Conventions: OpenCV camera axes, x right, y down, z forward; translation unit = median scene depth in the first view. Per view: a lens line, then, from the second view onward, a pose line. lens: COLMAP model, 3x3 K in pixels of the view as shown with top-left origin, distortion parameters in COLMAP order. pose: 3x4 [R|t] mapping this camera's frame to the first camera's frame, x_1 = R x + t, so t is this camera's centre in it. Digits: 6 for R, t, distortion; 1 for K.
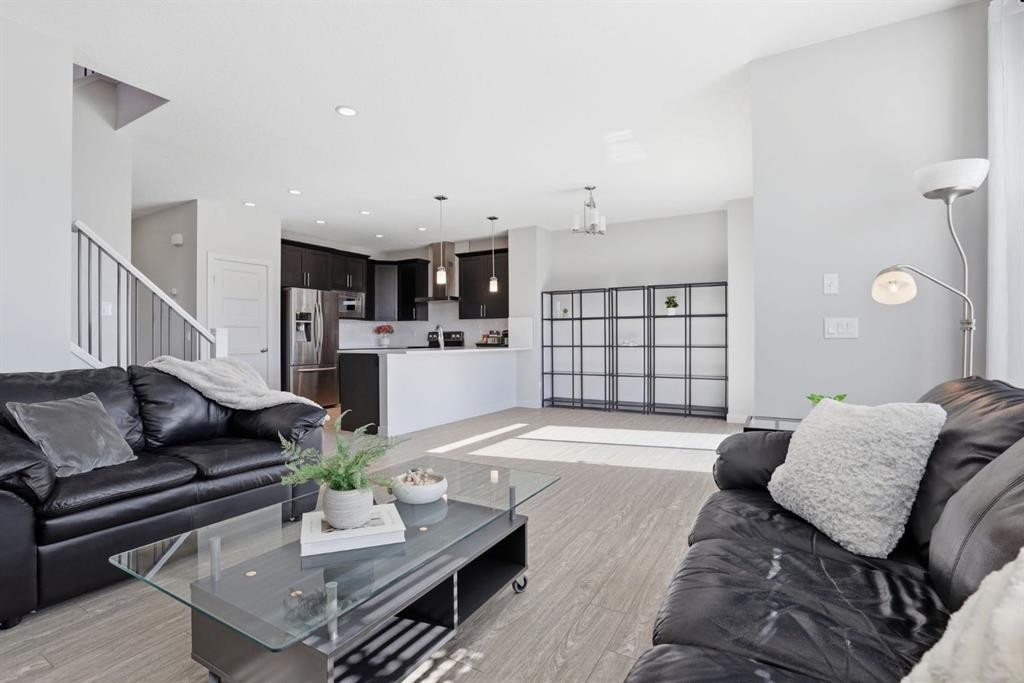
lens RADIAL K [[487.1, 0, 505.4], [0, 487.1, 334.8], [0, 0, 1]] dist [-0.063372, -0.000318]
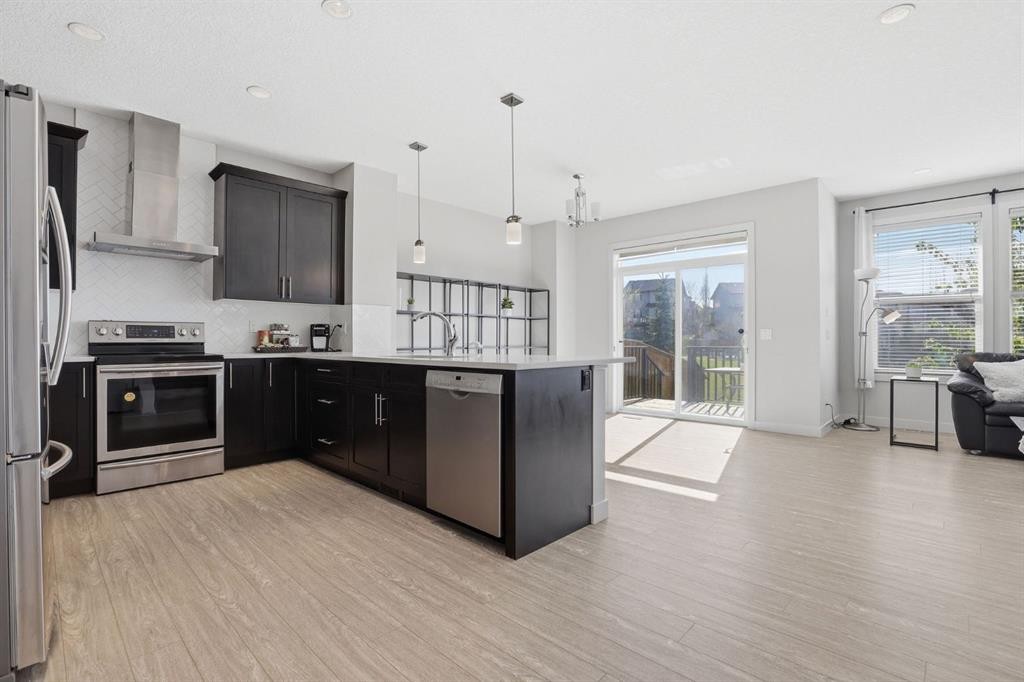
lens RADIAL K [[464.2, 0, 509.4], [0, 464.2, 343.5], [0, 0, 1]] dist [-0.038227, 0.003242]
pose [[0.214459, -0.002410, 0.976730, -0.503302], [-0.009714, 0.999942, 0.004600, 0.009344], [-0.976685, -0.010475, 0.214423, 0.642453]]
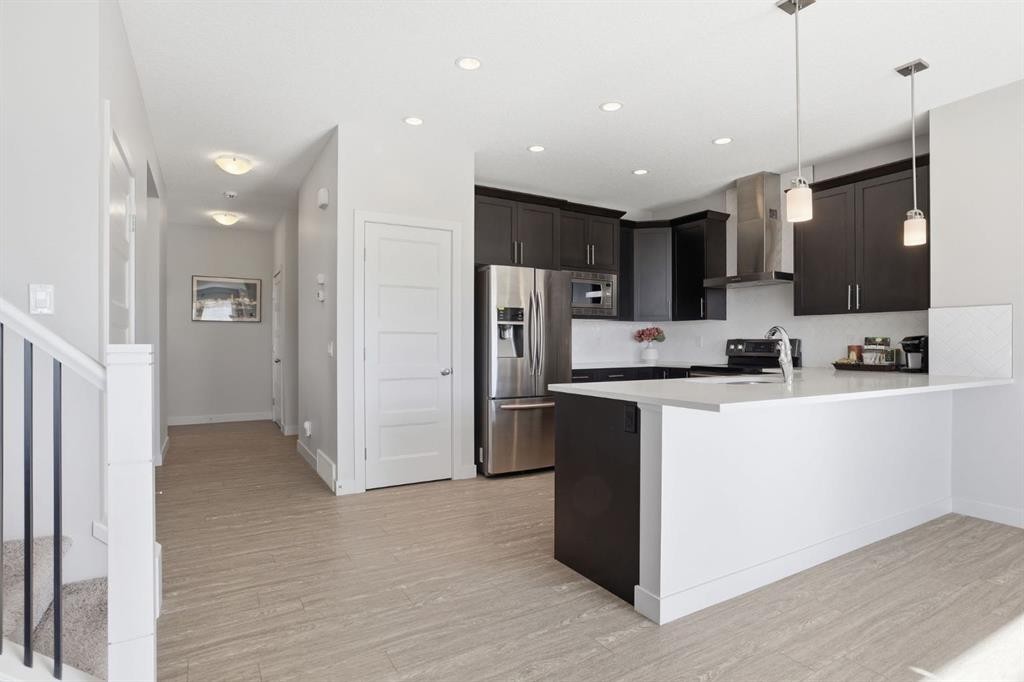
lens RADIAL K [[543.7, 0, 523.9], [0, 543.7, 337.0], [0, 0, 1]] dist [0.014701, 0.004417]
pose [[0.891857, -0.000583, -0.452318, -0.092222], [-0.000400, 0.999998, -0.002077, -0.008033], [0.452318, 0.002033, 0.891854, 0.363370]]
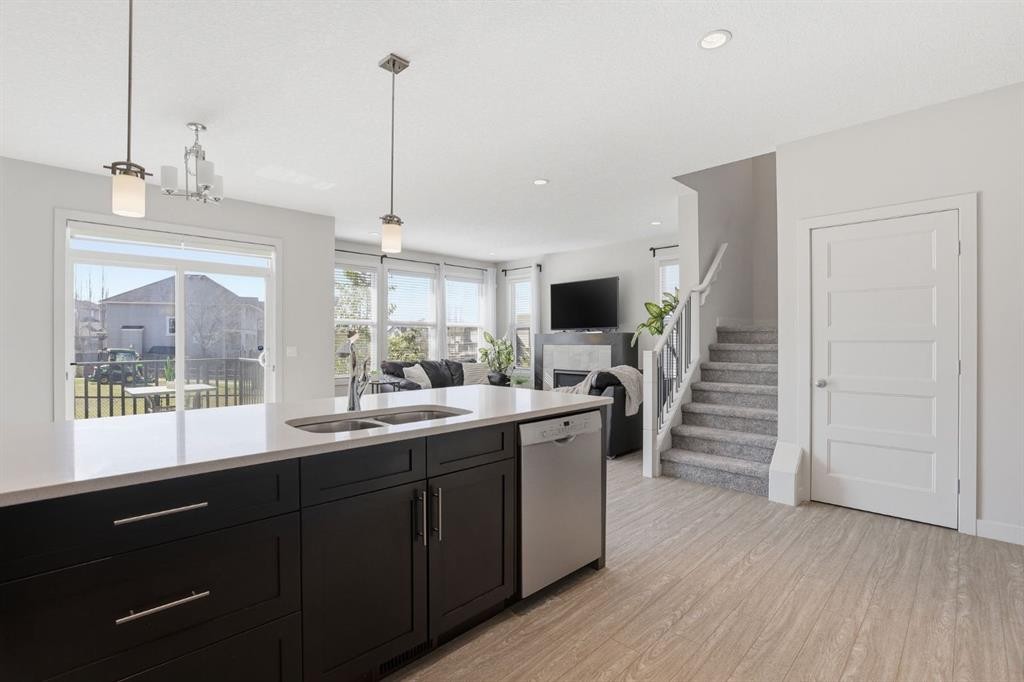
lens RADIAL K [[464.2, 0, 496.7], [0, 464.2, 344.7], [0, 0, 1]] dist [-0.038227, 0.003242]
pose [[-0.964604, 0.001824, 0.263698, -0.249669], [0.001538, 0.999998, -0.001290, -0.013694], [-0.263700, -0.000839, -0.964604, 1.019261]]
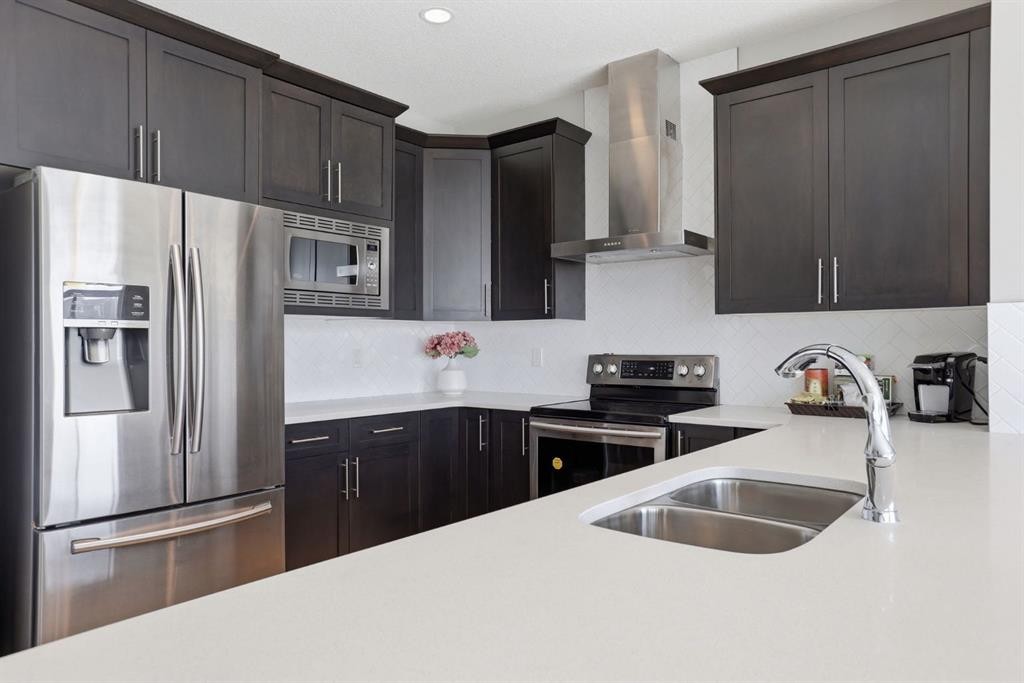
lens RADIAL K [[683.2, 0, 510.8], [0, 683.2, 338.2], [0, 0, 1]] dist [-0.012243, 0.002641]
pose [[0.990305, -0.000238, -0.138913, -0.163866], [0.000132, 1.000000, -0.000776, -0.018015], [0.138913, 0.000750, 0.990304, 0.616745]]
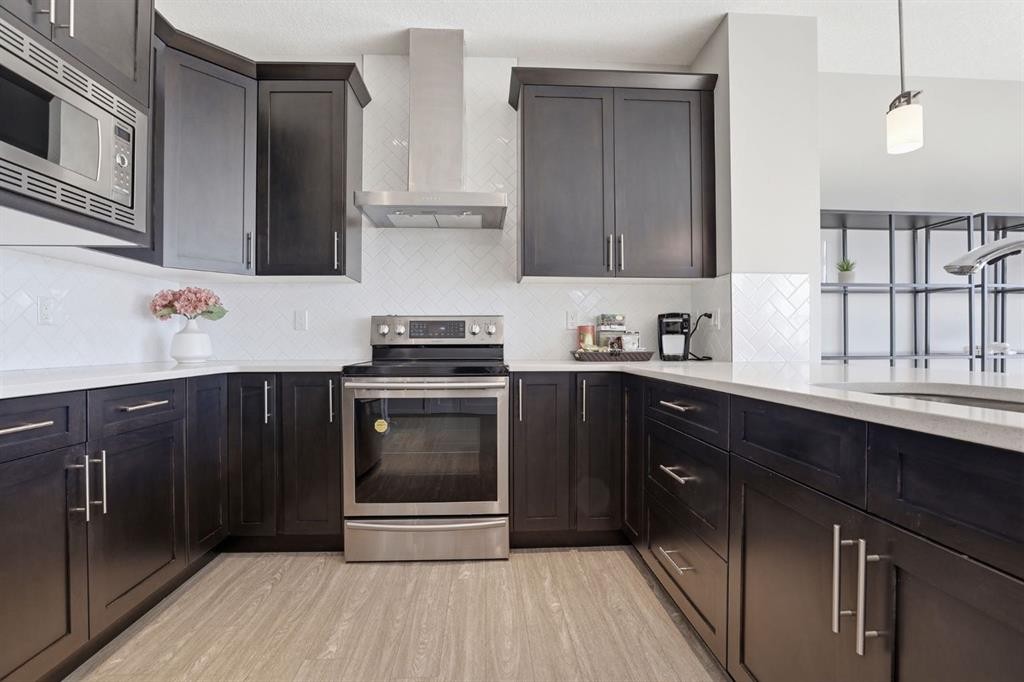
lens RADIAL K [[464.2, 0, 508.1], [0, 464.2, 346.1], [0, 0, 1]] dist [-0.038227, 0.003242]
pose [[0.830536, -0.002802, 0.556958, -0.280881], [-0.006181, 0.999879, 0.014248, 0.010051], [-0.556931, -0.015276, 0.830418, 0.783582]]
